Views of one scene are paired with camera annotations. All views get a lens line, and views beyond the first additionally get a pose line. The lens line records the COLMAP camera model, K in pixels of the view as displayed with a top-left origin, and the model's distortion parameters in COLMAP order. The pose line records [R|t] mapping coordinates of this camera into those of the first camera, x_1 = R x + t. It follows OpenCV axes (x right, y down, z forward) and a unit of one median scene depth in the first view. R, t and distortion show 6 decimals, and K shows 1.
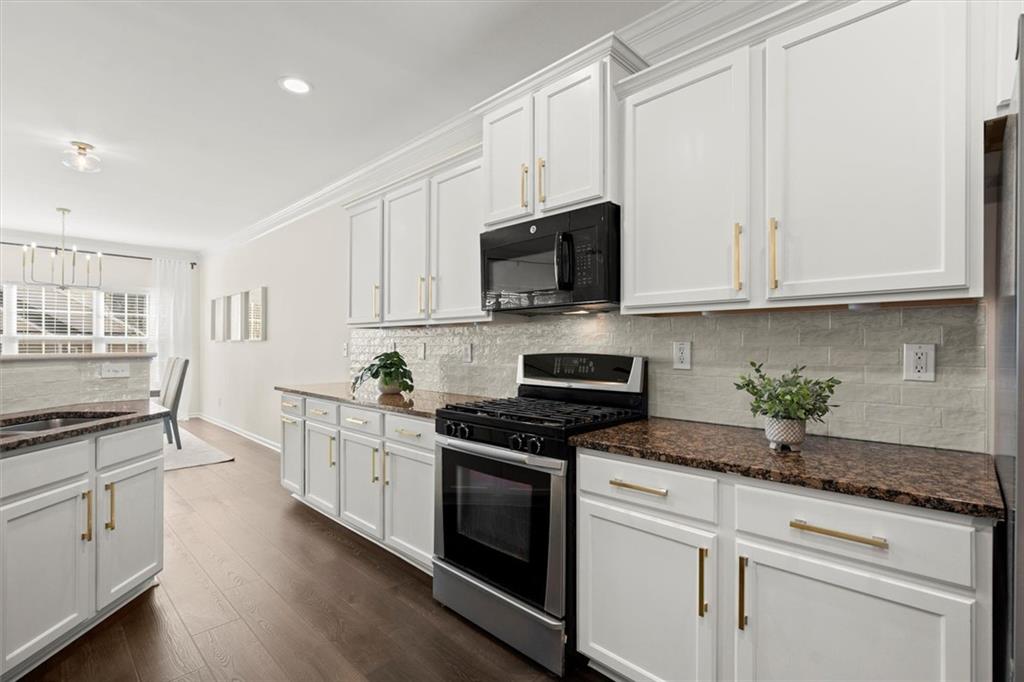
lens RADIAL K [[471.8, 0, 502.1], [0, 471.8, 349.1], [0, 0, 1]] dist [0.002211, 0.000574]
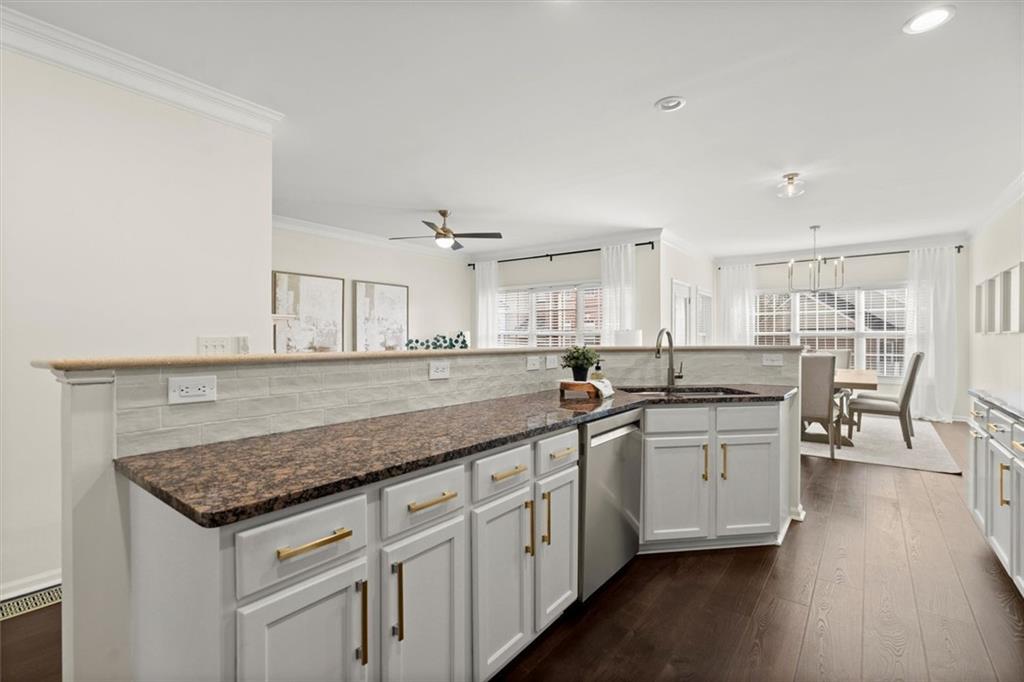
lens RADIAL K [[463.8, 0, 513.9], [0, 463.8, 340.5], [0, 0, 1]] dist [-0.000115, 0.000359]
pose [[0.131739, -0.002667, -0.991281, 0.337641], [-0.004386, 0.999985, -0.003274, 0.002611], [0.991275, 0.004779, 0.131726, 0.221530]]
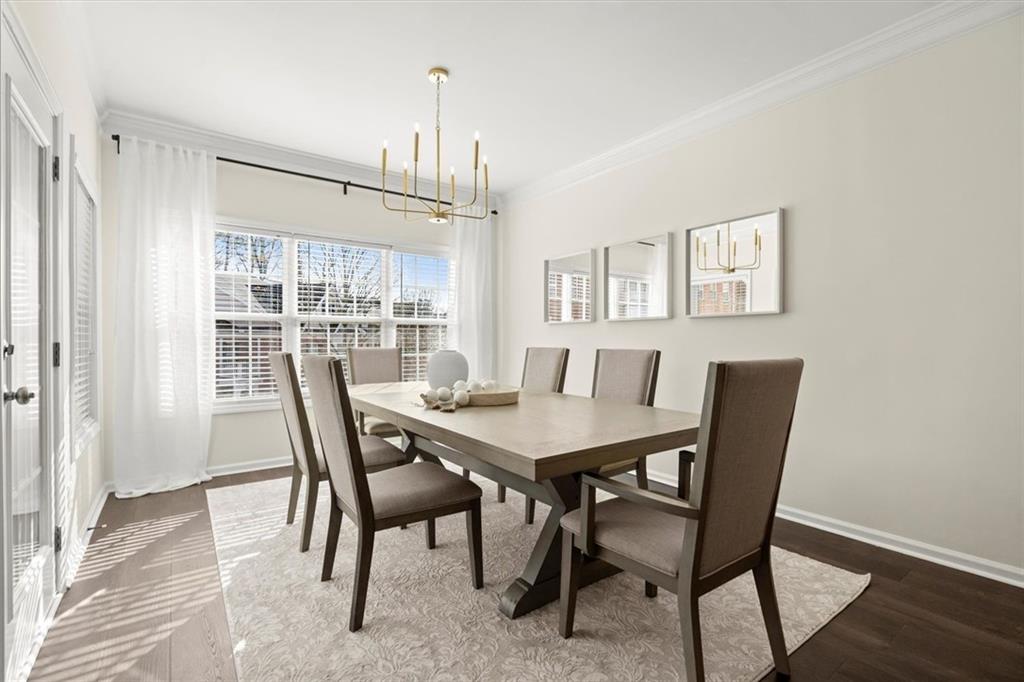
lens RADIAL K [[463.8, 0, 513.9], [0, 463.8, 340.5], [0, 0, 1]] dist [-0.000115, 0.000359]
pose [[0.988776, -0.005305, -0.149308, -1.881445], [0.004685, 0.999979, -0.004502, 0.031417], [0.149329, 0.003752, 0.988780, 1.205836]]
